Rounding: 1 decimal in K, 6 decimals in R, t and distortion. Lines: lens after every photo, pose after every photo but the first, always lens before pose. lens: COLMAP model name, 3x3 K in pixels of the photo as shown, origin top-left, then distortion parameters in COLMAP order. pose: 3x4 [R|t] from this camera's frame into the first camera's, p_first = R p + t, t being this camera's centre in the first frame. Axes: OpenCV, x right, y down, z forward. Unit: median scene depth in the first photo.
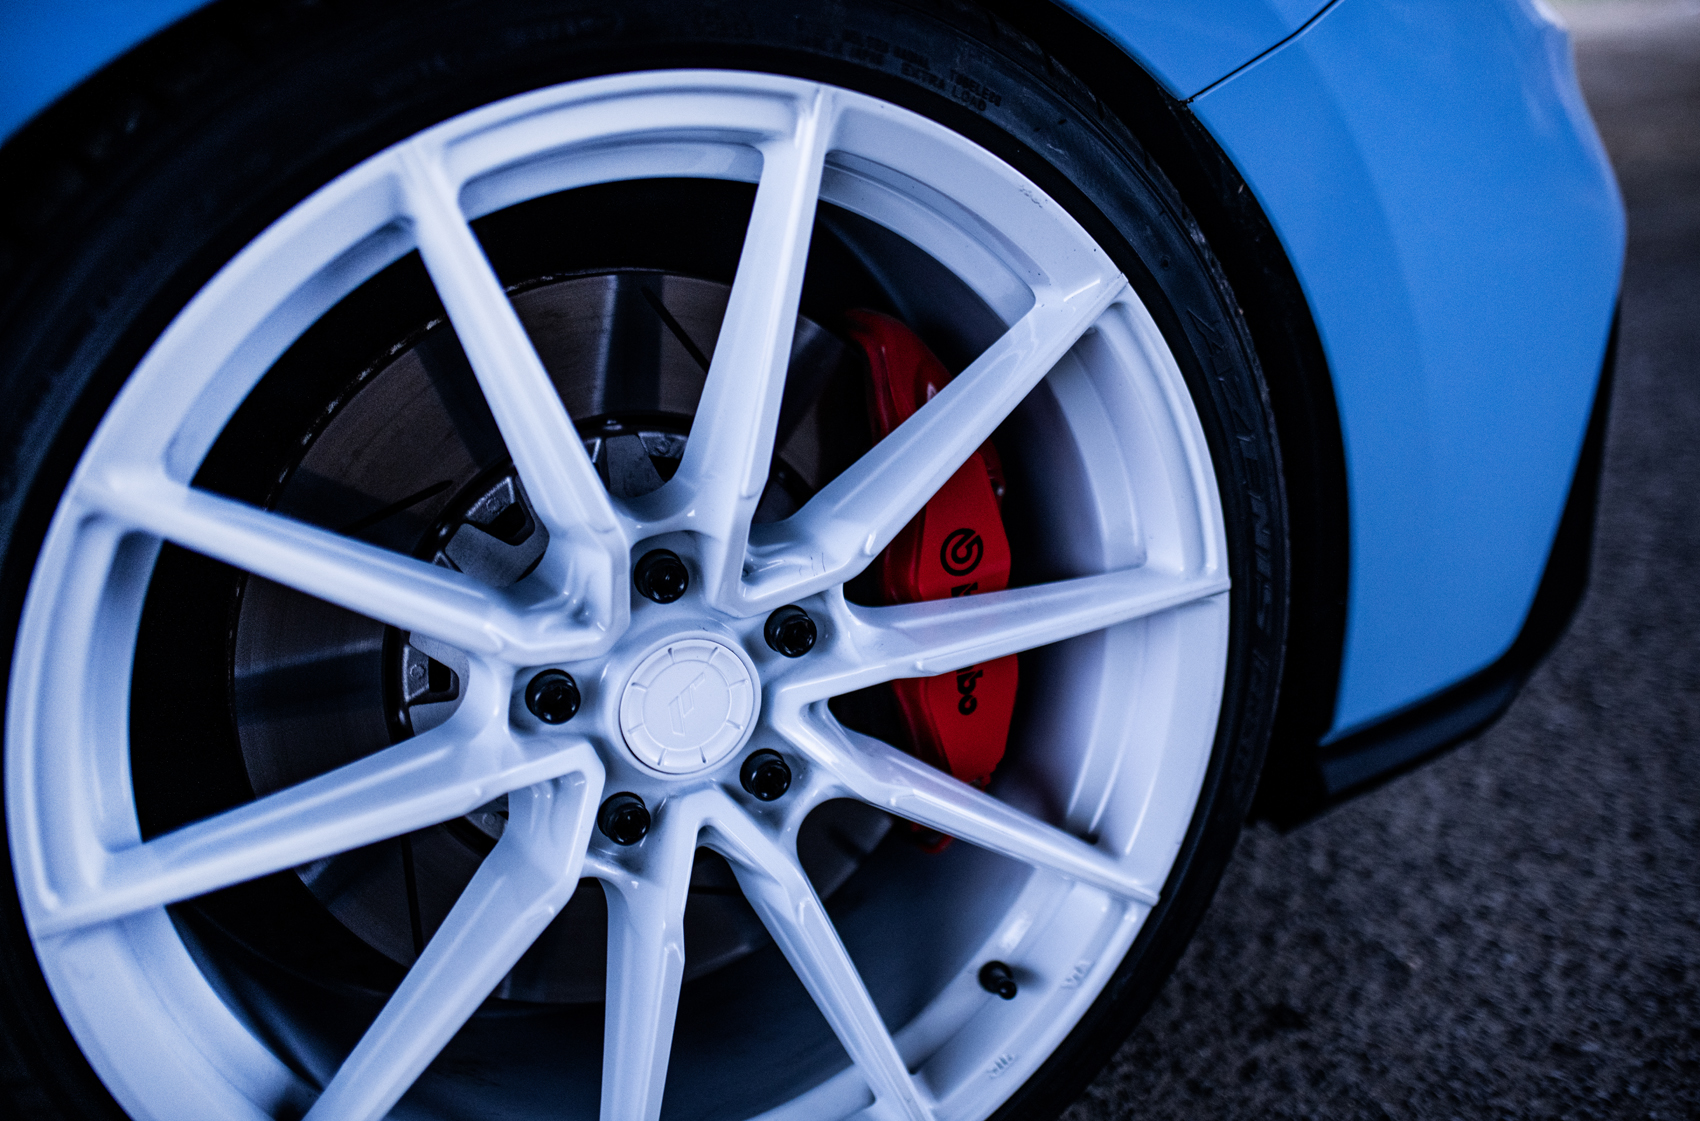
lens RADIAL K [[1752.4, 0, 850.0], [0, 1752.4, 560.5], [0, 0, 1]] dist [-0.087889, 0.162582]
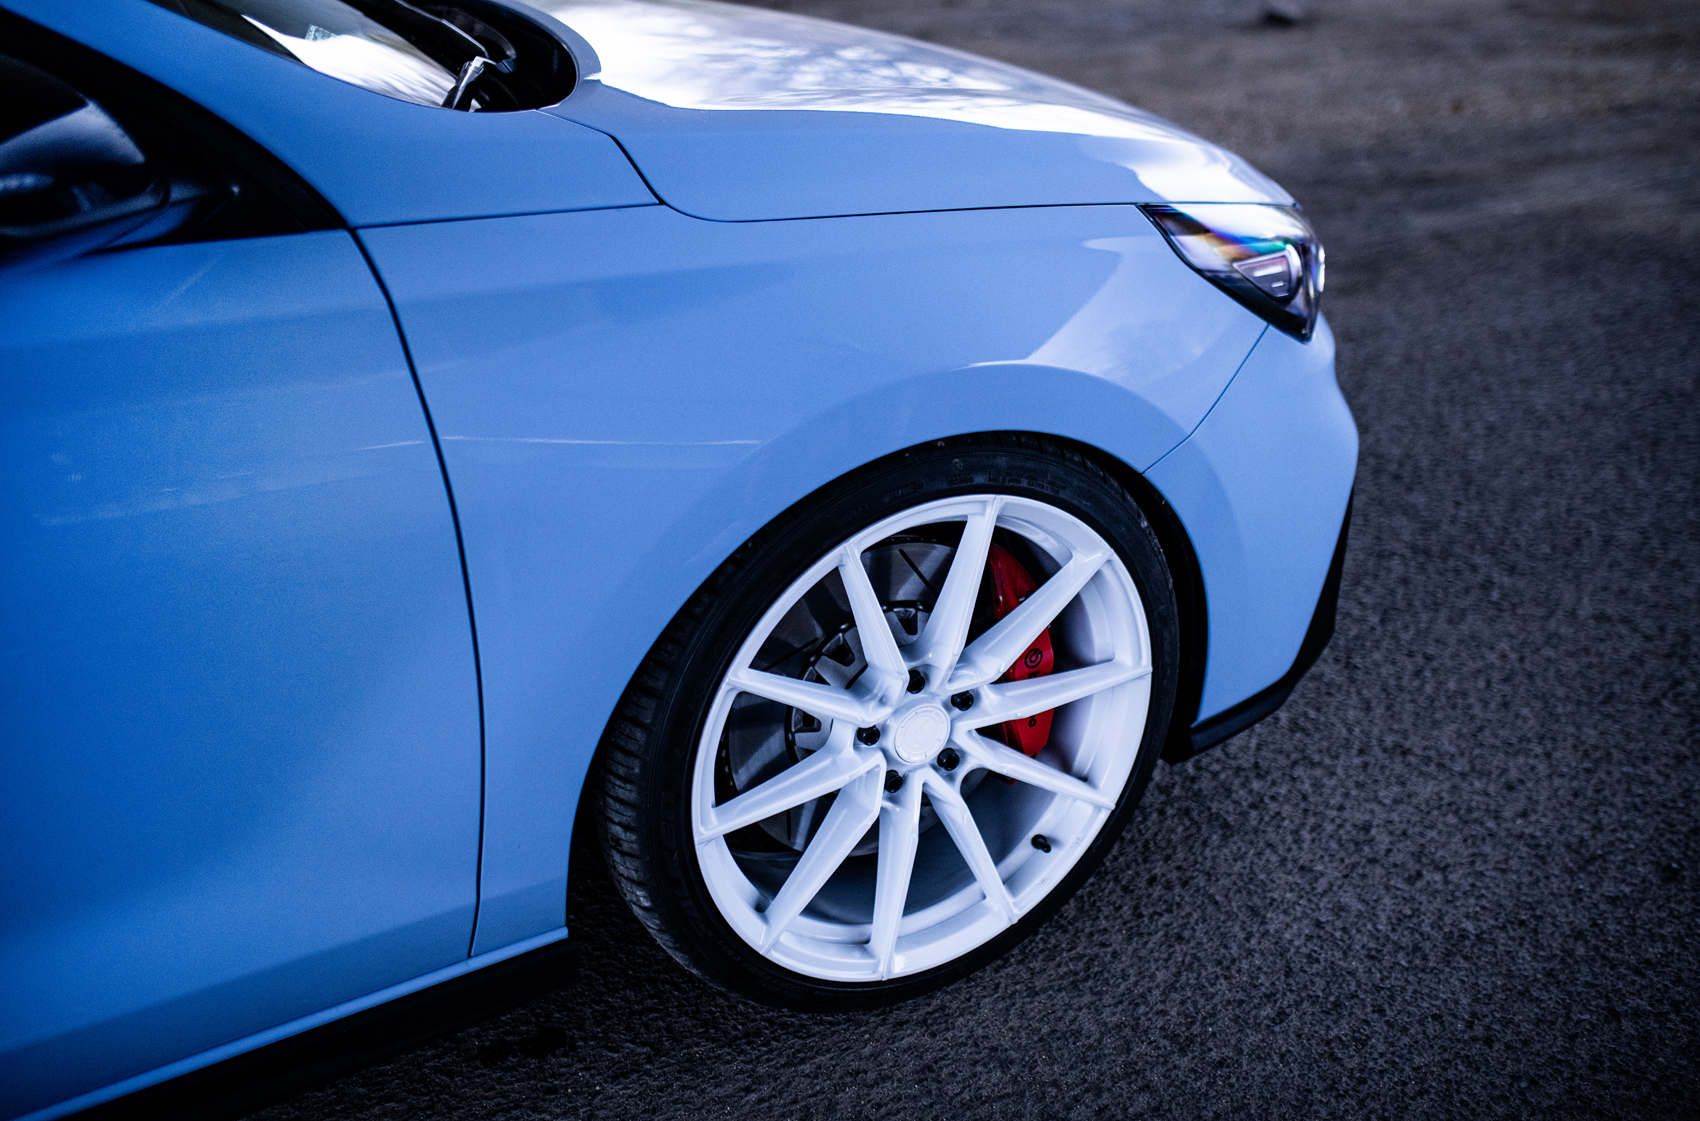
lens RADIAL K [[1752.4, 0, 850.0], [0, 1752.4, 560.5], [0, 0, 1]] dist [-0.087889, 0.162582]
pose [[0.998106, 0.003407, 0.061429, -0.250856], [-0.010778, 0.992708, 0.120064, -0.321355], [-0.060572, -0.120499, 0.990864, -0.961366]]
